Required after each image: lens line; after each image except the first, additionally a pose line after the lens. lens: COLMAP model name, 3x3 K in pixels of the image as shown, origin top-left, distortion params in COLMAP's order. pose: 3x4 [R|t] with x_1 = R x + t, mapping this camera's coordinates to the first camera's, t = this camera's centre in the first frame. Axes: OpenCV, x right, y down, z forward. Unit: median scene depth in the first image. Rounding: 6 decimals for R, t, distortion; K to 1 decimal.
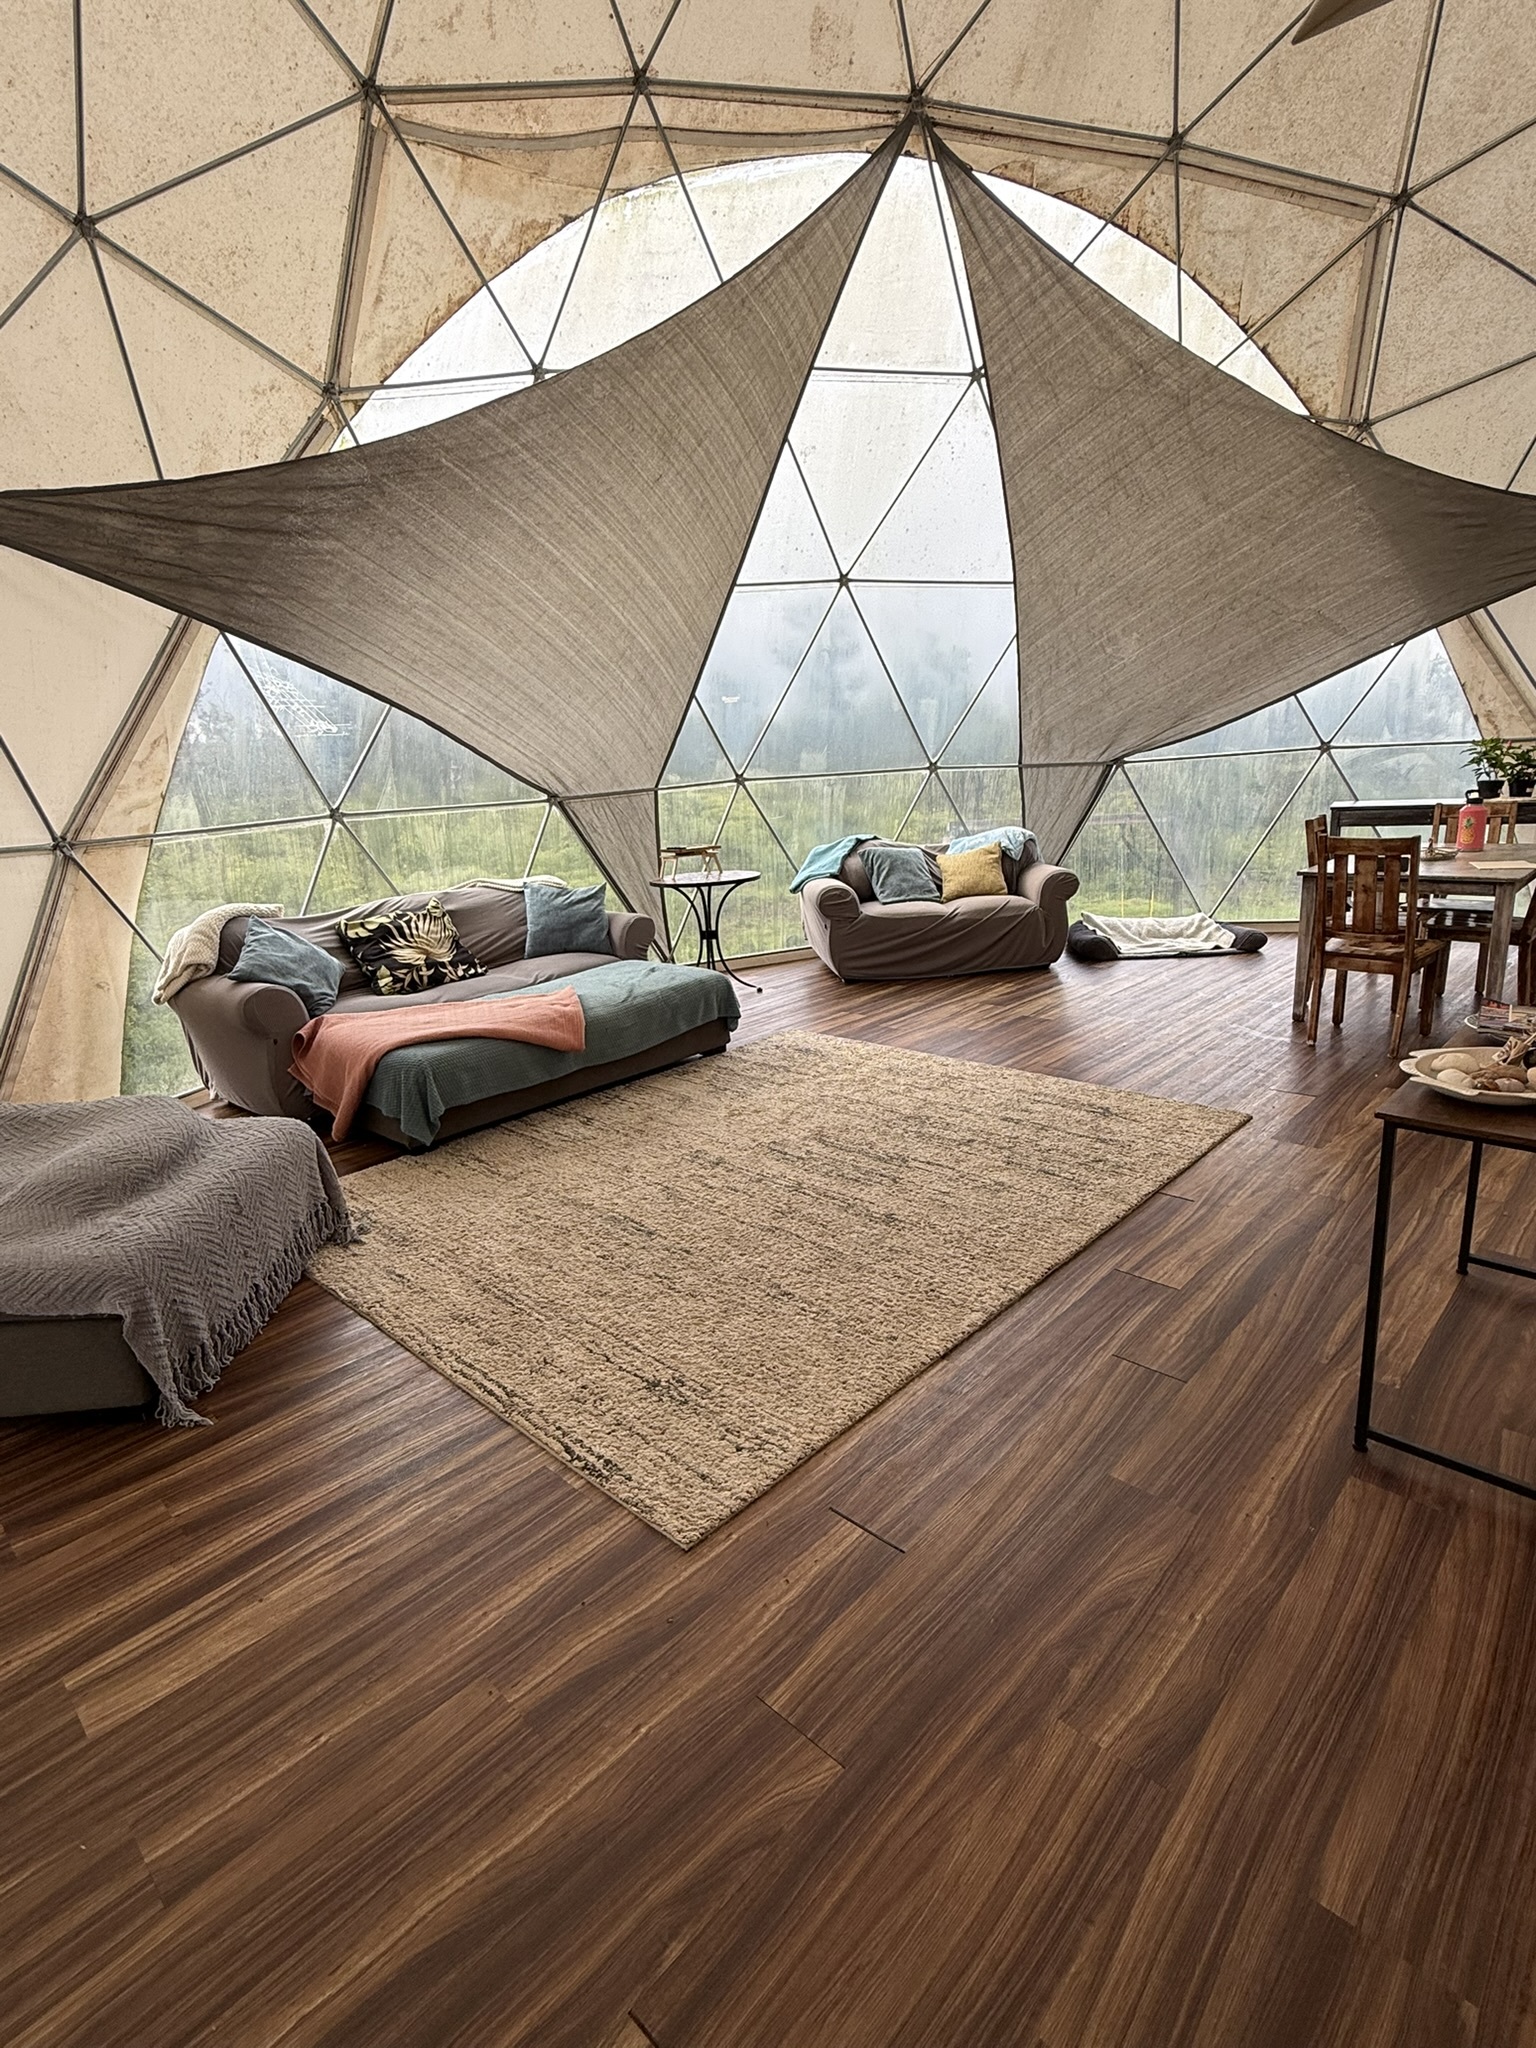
lens RADIAL K [[1024.3, 0, 764.4], [0, 1024.3, 1022.5], [0, 0, 1]] dist [0.005801, -0.000425]
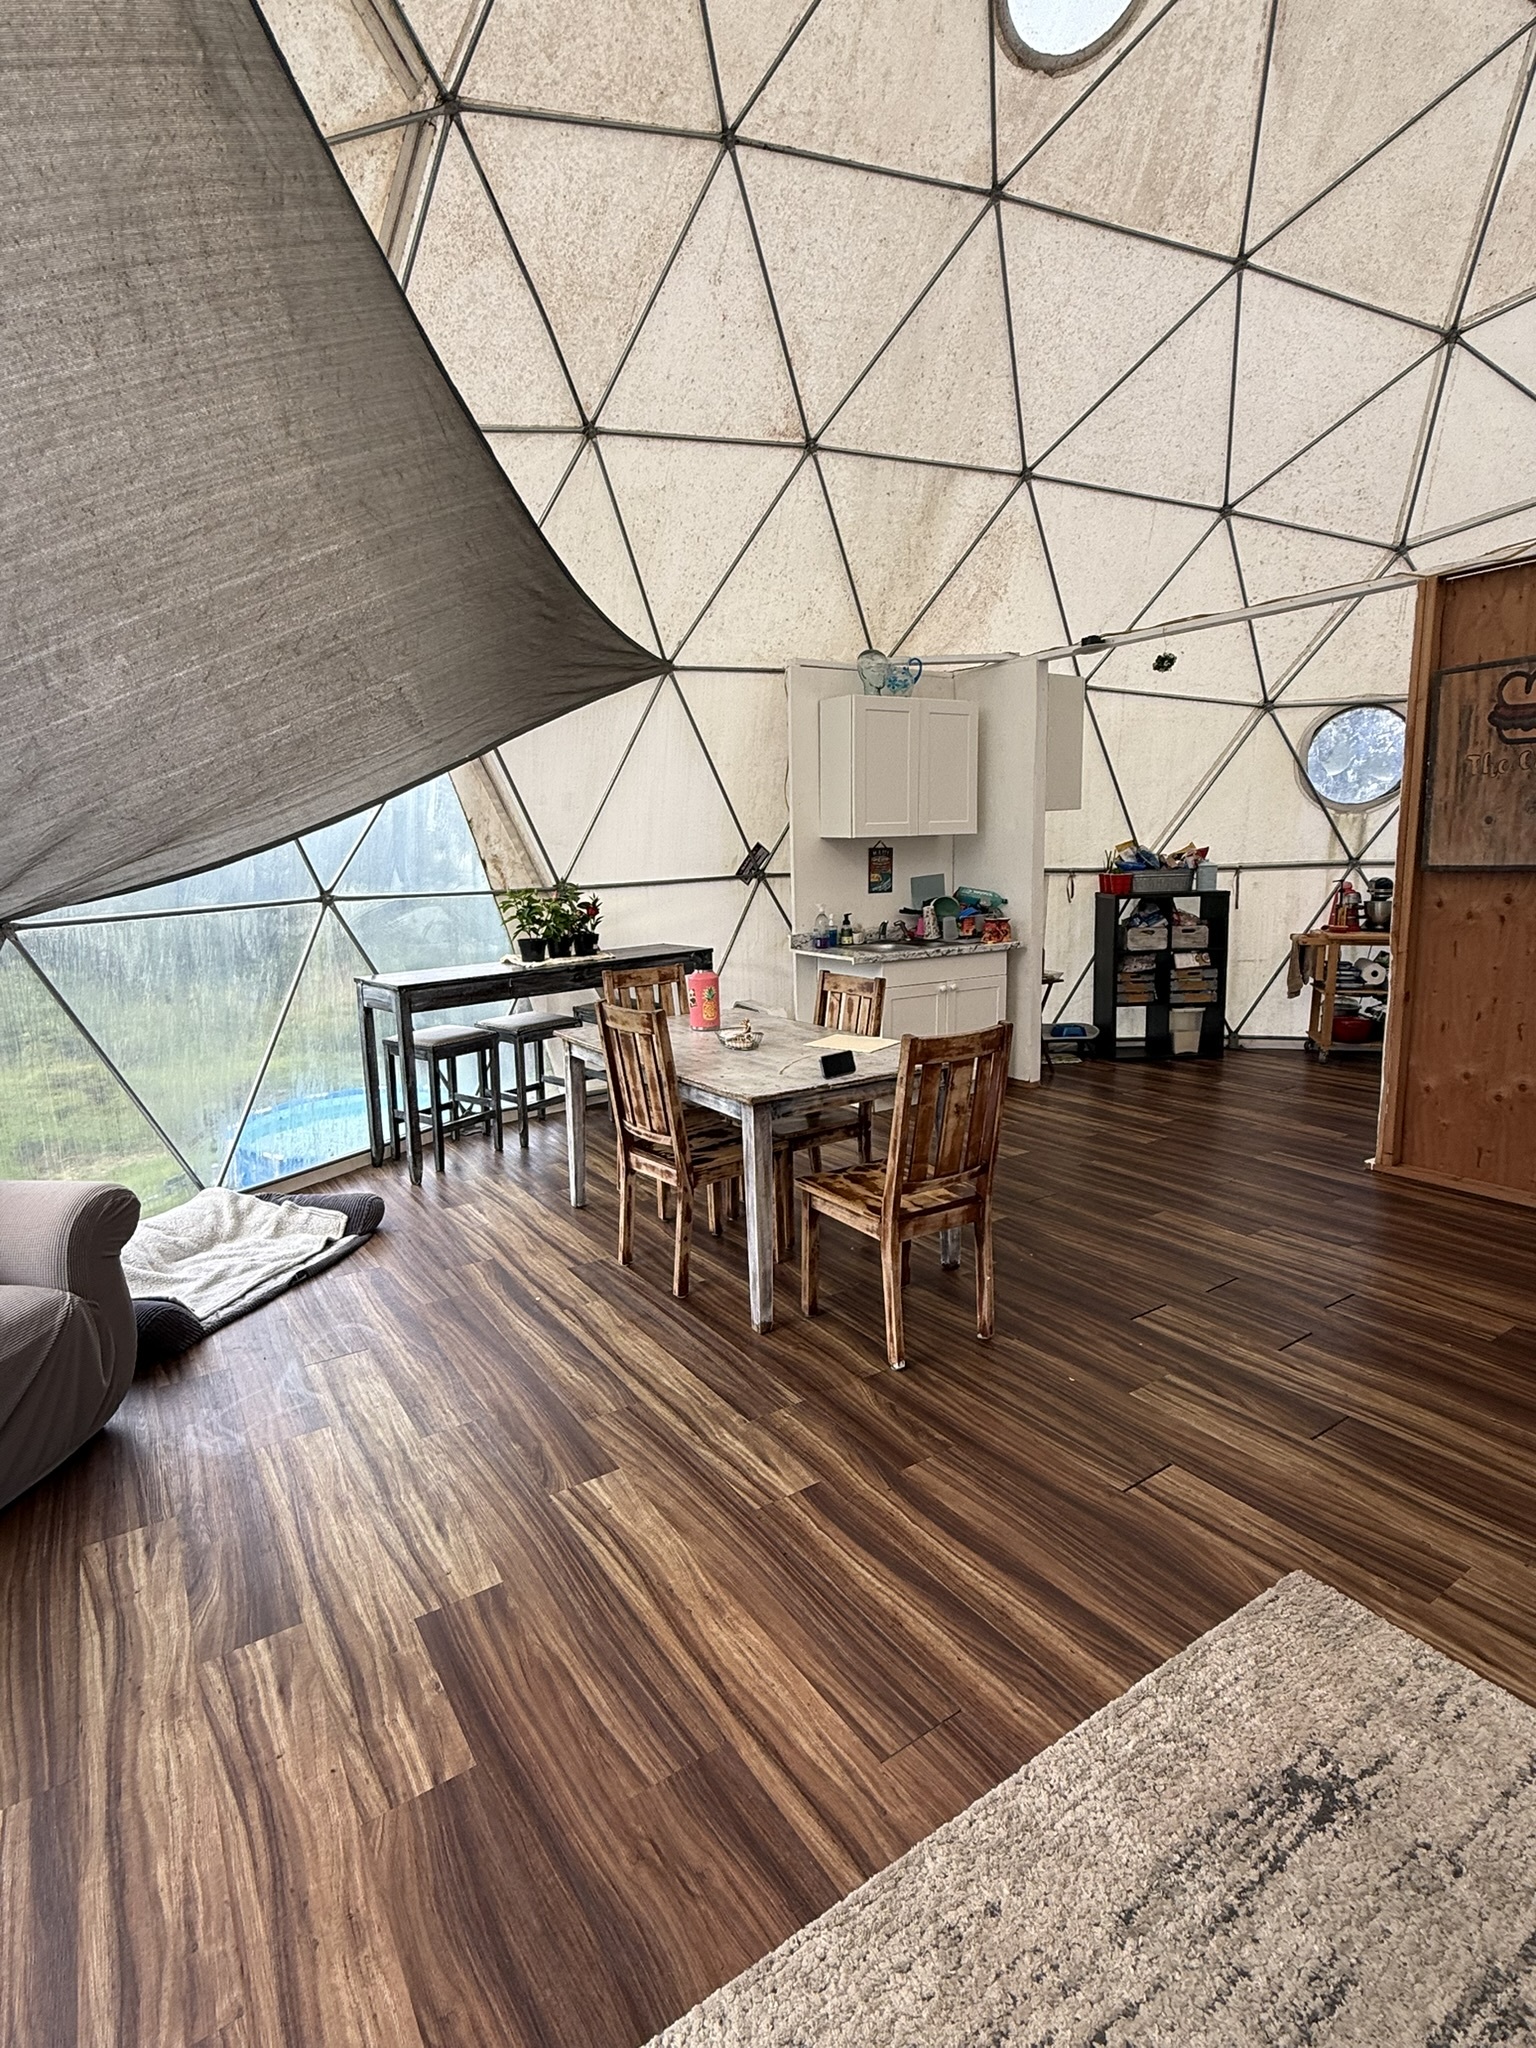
lens RADIAL K [[1024.3, 0, 775.3], [0, 1024.3, 1014.7], [0, 0, 1]] dist [0.005801, -0.000425]
pose [[0.217852, -0.106065, 0.970201, -0.038851], [0.252764, 0.966292, 0.048881, -0.166056], [-0.942683, 0.234583, 0.237318, 0.630228]]
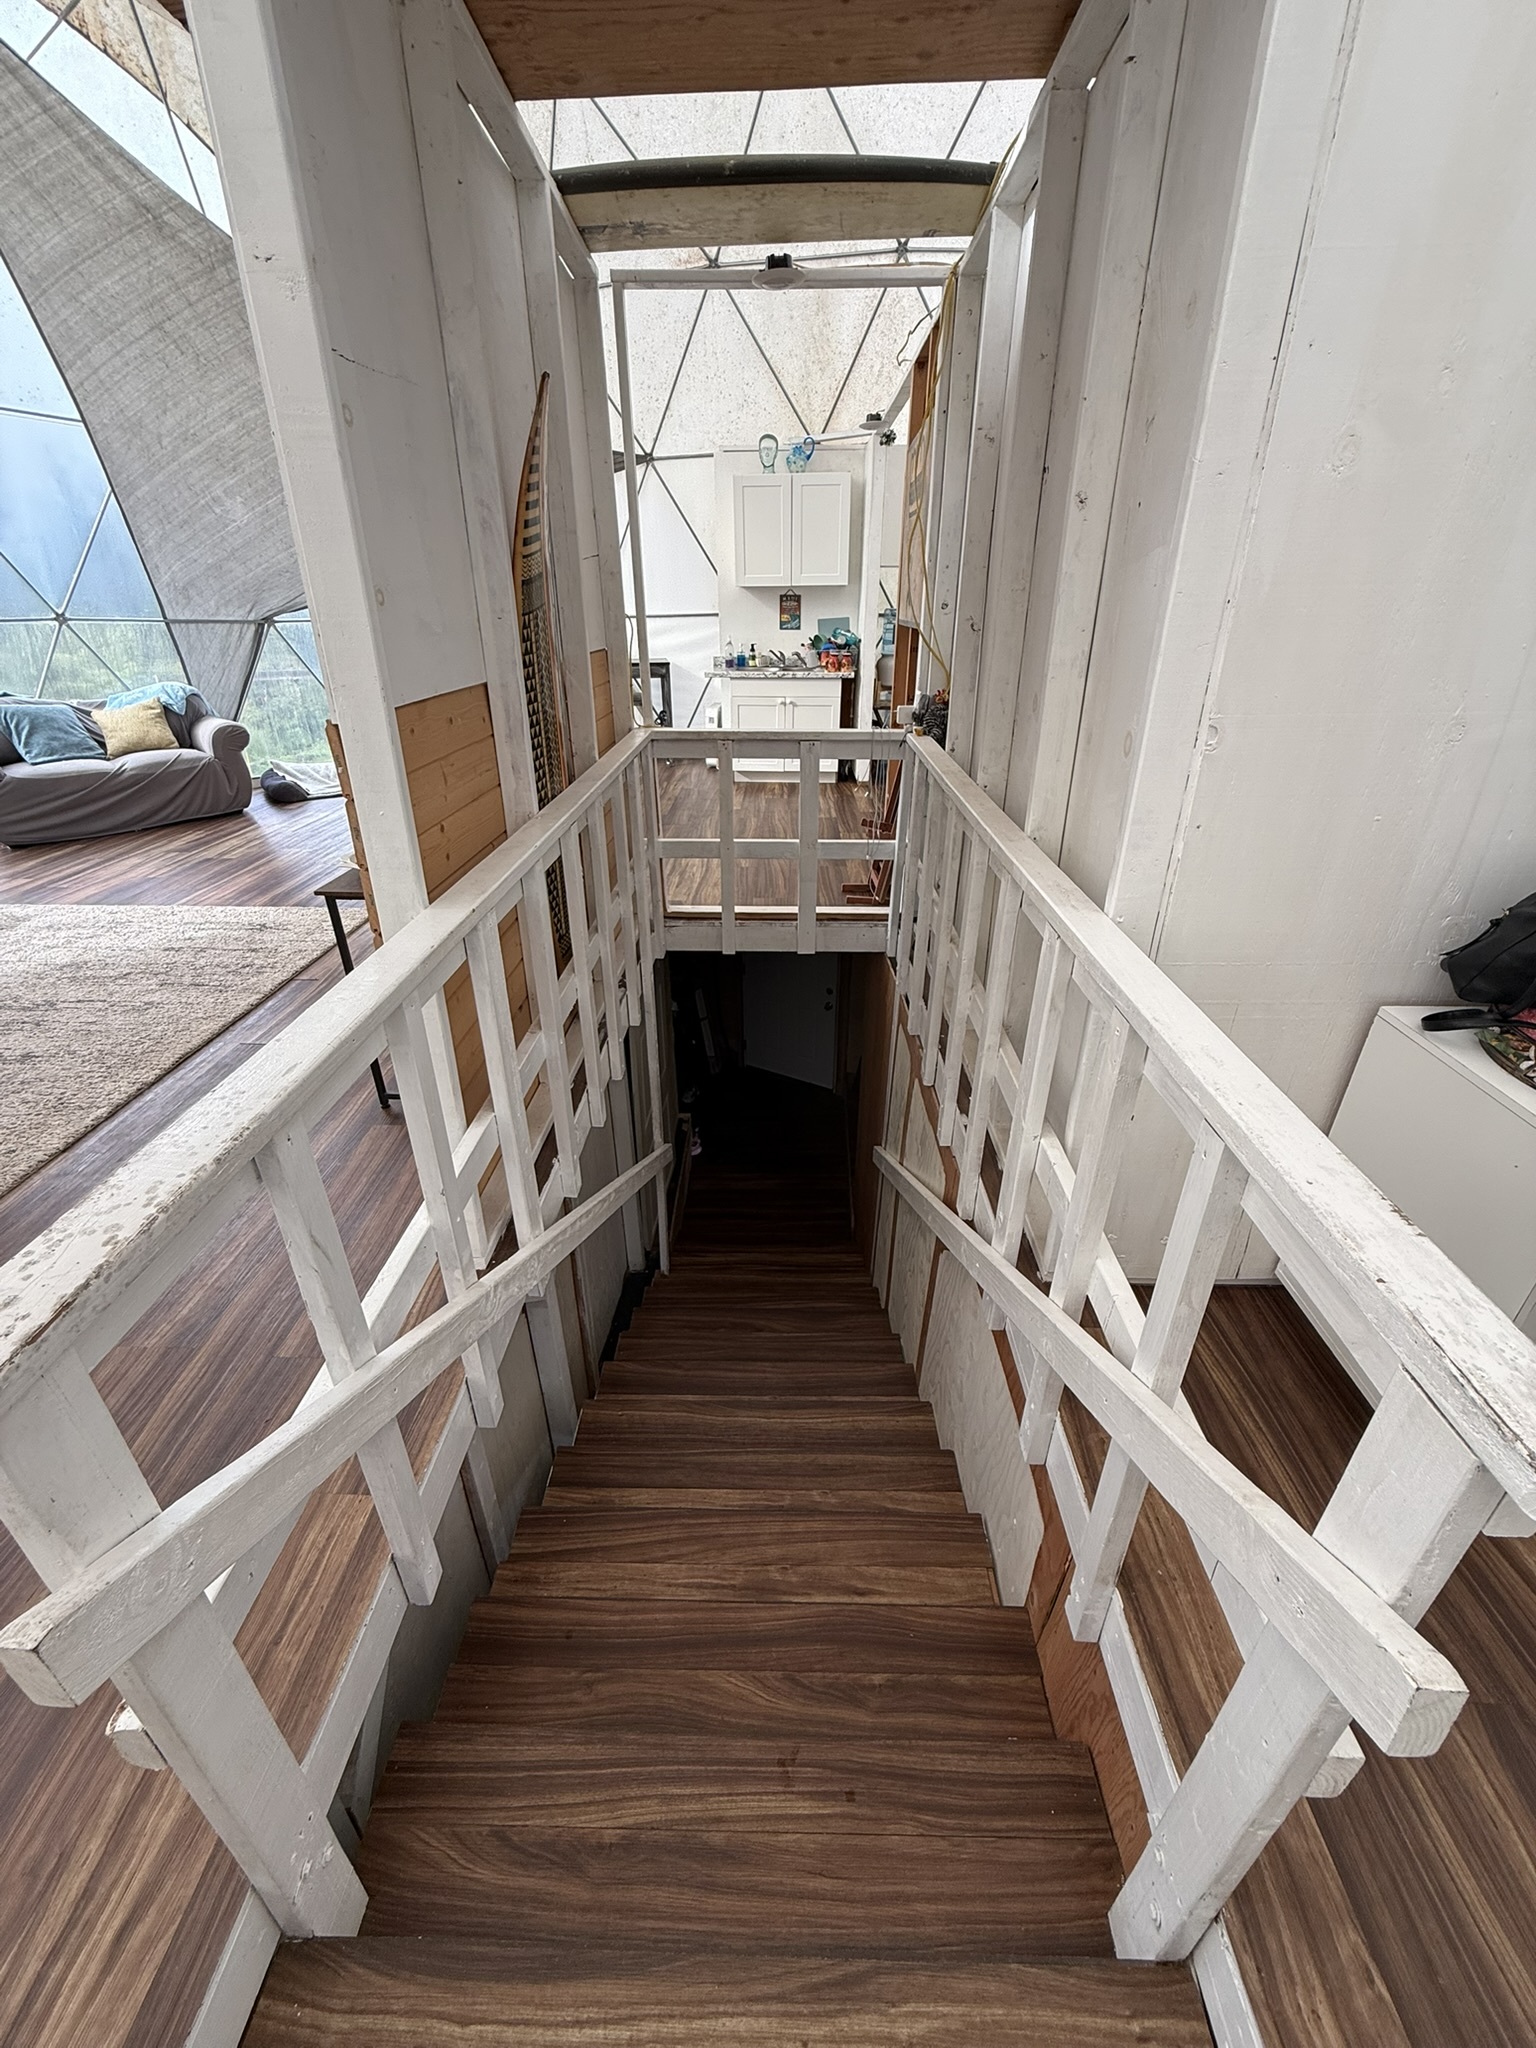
lens RADIAL K [[818.0, 0, 772.1], [0, 818.0, 1021.6], [0, 0, 1]] dist [0.001106, -0.000298]
pose [[0.739425, -0.260637, 0.620740, 0.087880], [0.127031, 0.959473, 0.251545, 0.015863], [-0.661145, -0.107146, 0.742568, -0.097979]]
